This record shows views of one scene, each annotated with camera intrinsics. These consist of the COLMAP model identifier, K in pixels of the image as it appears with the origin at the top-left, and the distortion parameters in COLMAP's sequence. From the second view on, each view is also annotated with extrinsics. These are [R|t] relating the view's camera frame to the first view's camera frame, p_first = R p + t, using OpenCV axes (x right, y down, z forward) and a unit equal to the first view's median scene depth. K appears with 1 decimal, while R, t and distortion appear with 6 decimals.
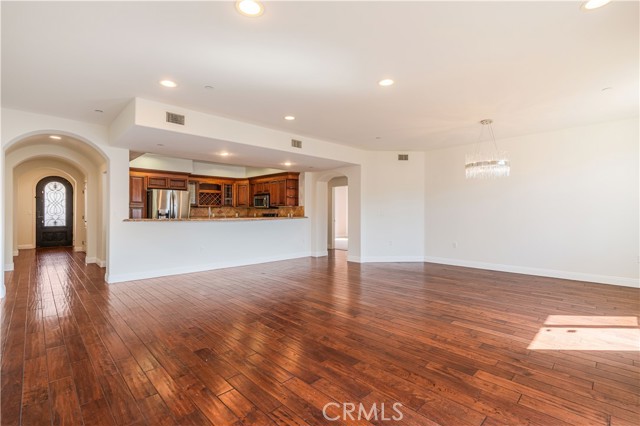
lens RADIAL K [[297.1, 0, 320.2], [0, 297.1, 212.3], [0, 0, 1]] dist [0.004056, -0.001069]
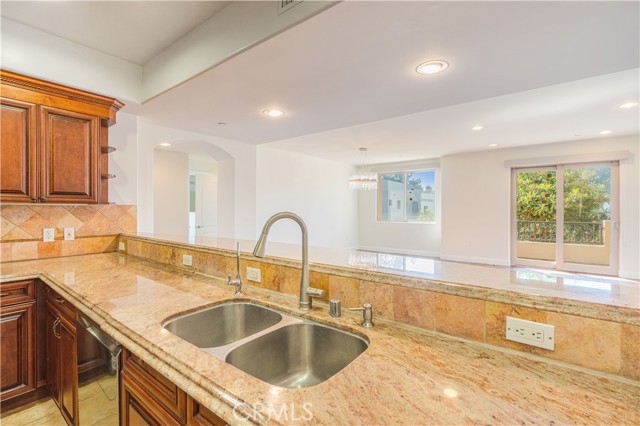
lens RADIAL K [[297.1, 0, 322.8], [0, 297.1, 210.5], [0, 0, 1]] dist [0.004056, -0.001069]
pose [[-0.156754, -0.005478, 0.987622, -0.431728], [0.001949, 0.999981, 0.005856, -0.014156], [-0.987636, 0.002843, -0.156740, 0.764019]]
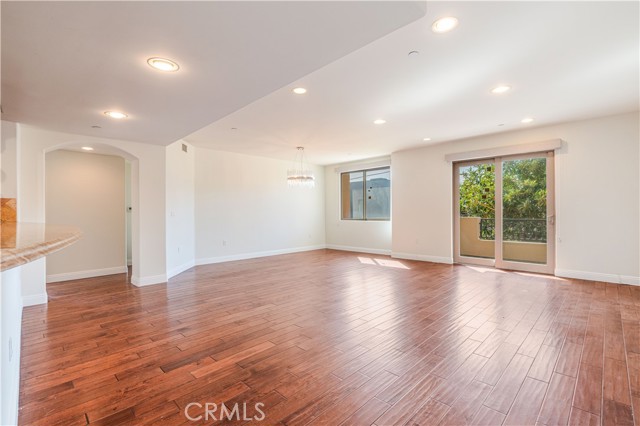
lens RADIAL K [[297.1, 0, 322.2], [0, 297.1, 214.0], [0, 0, 1]] dist [0.004056, -0.001069]
pose [[-0.031785, -0.000387, 0.999495, -0.479350], [0.009495, 0.999955, 0.000690, 0.006500], [-0.999450, 0.009512, -0.031780, 0.511926]]
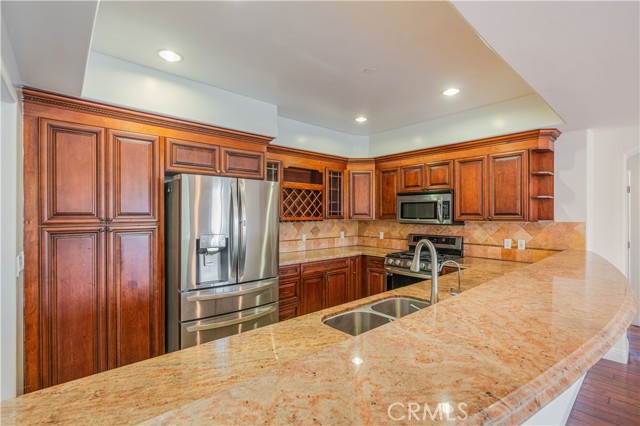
lens RADIAL K [[297.1, 0, 319.9], [0, 297.1, 215.6], [0, 0, 1]] dist [0.004056, -0.001069]
pose [[0.999717, -0.000009, -0.023774, -0.345111], [0.000017, 1.000000, 0.000314, -0.026964], [0.023774, -0.000315, 0.999717, 0.577835]]
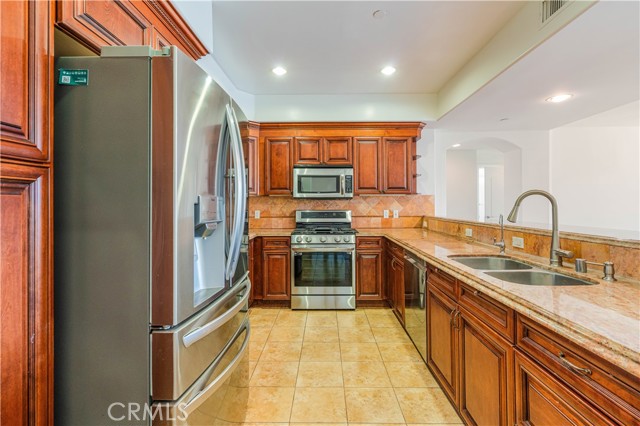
lens RADIAL K [[297.1, 0, 319.4], [0, 297.1, 201.2], [0, 0, 1]] dist [0.004056, -0.001069]
pose [[0.698006, 0.005215, 0.716073, -0.519683], [0.006501, 0.999886, -0.013619, -0.003800], [-0.716063, 0.014161, 0.697892, 0.725901]]
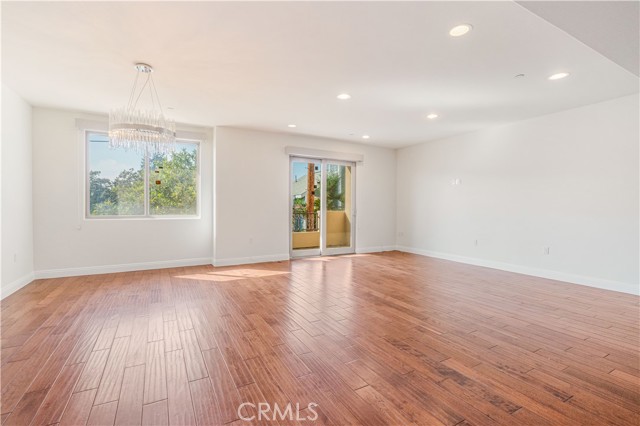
lens RADIAL K [[297.1, 0, 322.0], [0, 297.1, 209.5], [0, 0, 1]] dist [0.004056, -0.001069]
pose [[-0.965930, -0.003760, 0.258777, -0.010911], [-0.001735, 0.999966, 0.008054, 0.007277], [-0.258799, 0.007330, -0.965903, 0.843697]]
